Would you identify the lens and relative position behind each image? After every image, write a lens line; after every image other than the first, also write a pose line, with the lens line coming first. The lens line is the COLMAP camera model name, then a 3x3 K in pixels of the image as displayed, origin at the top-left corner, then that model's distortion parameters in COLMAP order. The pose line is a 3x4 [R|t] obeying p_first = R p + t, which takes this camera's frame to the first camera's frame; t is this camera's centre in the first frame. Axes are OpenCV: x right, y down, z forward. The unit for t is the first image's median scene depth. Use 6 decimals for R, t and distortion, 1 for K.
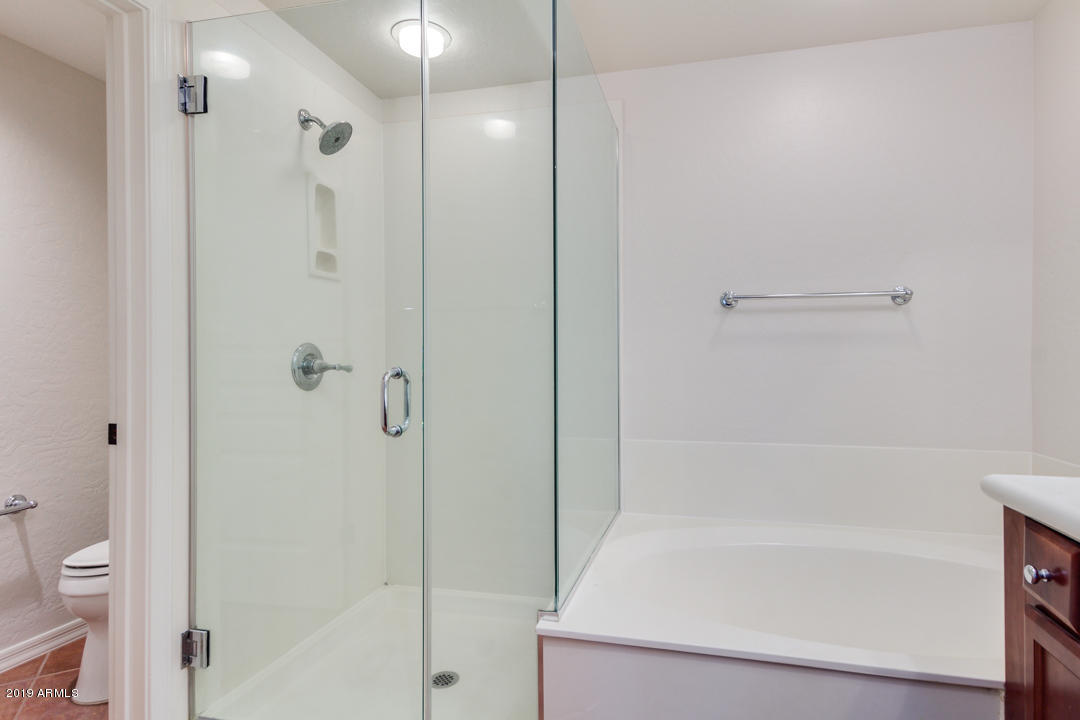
lens RADIAL K [[592.2, 0, 551.6], [0, 592.2, 364.0], [0, 0, 1]] dist [0.004320, 0.000493]
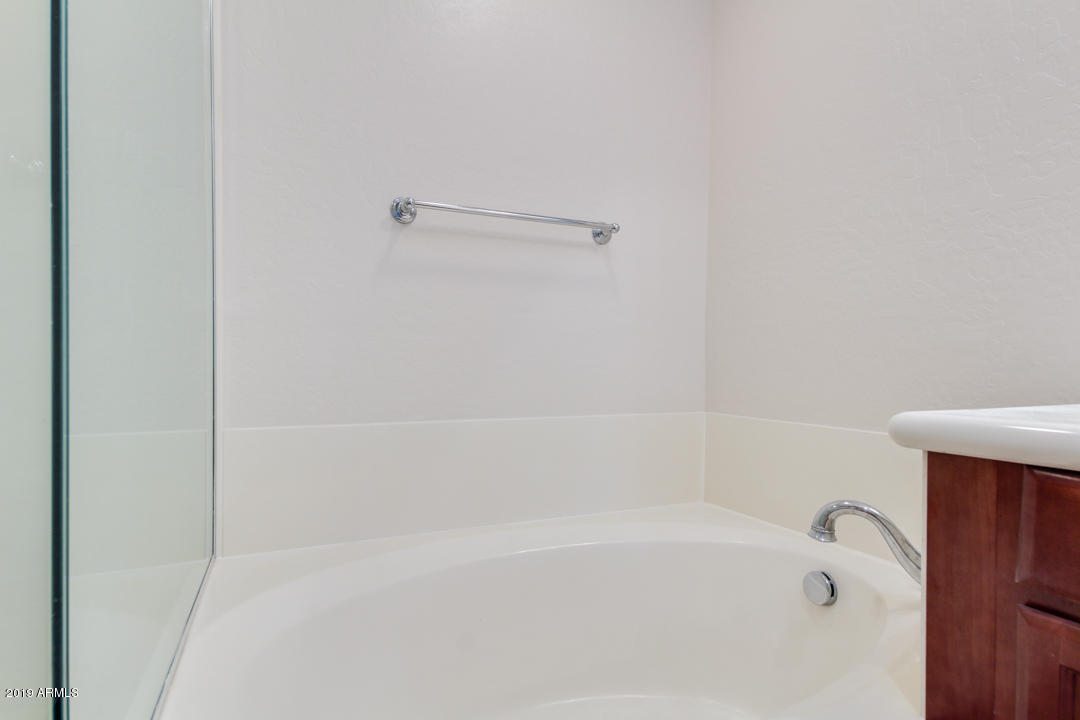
lens RADIAL K [[592.2, 0, 551.6], [0, 592.2, 364.0], [0, 0, 1]] dist [0.004320, 0.000493]
pose [[0.781870, 0.002967, 0.623434, 0.012222], [-0.002829, 0.999995, -0.001211, 0.067980], [-0.623435, -0.000817, 0.781875, 0.374265]]
